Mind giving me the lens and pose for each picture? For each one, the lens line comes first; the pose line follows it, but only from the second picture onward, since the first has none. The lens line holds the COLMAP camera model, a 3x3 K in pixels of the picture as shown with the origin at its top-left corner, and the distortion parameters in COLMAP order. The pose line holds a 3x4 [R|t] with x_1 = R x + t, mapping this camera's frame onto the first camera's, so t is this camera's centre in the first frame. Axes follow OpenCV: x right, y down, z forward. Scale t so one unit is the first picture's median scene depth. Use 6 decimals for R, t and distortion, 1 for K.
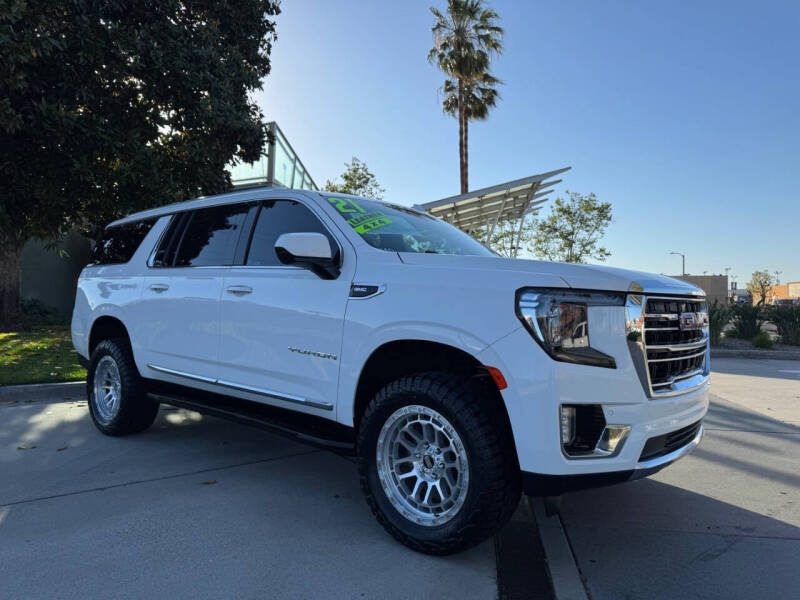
lens RADIAL K [[563.4, 0, 398.2], [0, 563.4, 300.6], [0, 0, 1]] dist [0.064556, -0.082732]
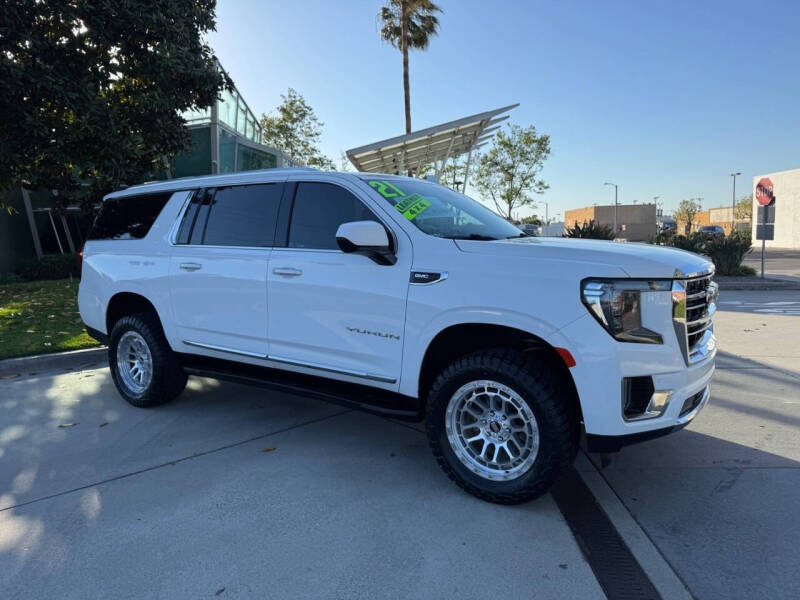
lens RADIAL K [[565.2, 0, 392.8], [0, 565.2, 299.7], [0, 0, 1]] dist [0.060100, -0.077492]
pose [[0.994374, -0.042081, 0.097211, -0.182847], [0.030836, 0.992955, 0.114410, -0.079547], [-0.101340, -0.110769, 0.988666, -0.066084]]
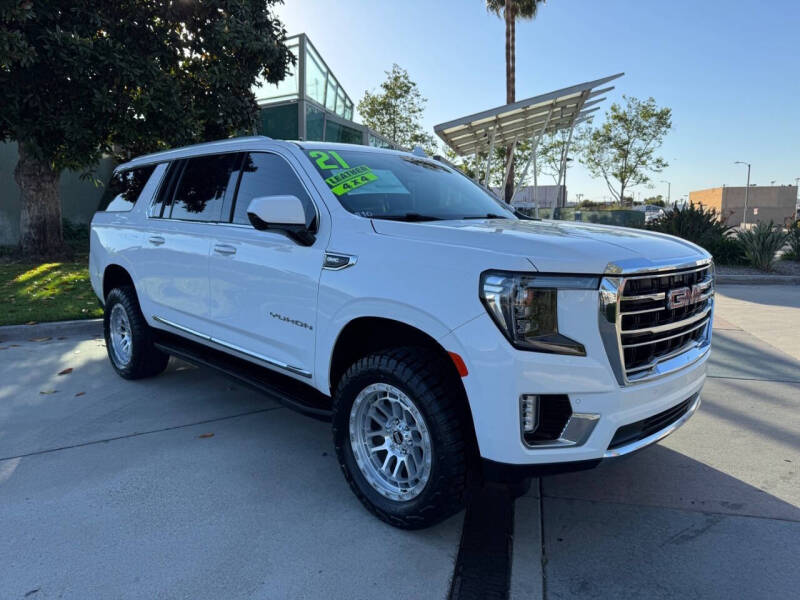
lens RADIAL K [[566.5, 0, 396.1], [0, 566.5, 299.6], [0, 0, 1]] dist [0.038099, -0.045995]
pose [[0.996378, 0.002920, -0.084990, 0.096291], [0.009711, 0.988965, 0.147828, -0.073627], [0.084483, -0.148118, 0.985355, 0.038667]]
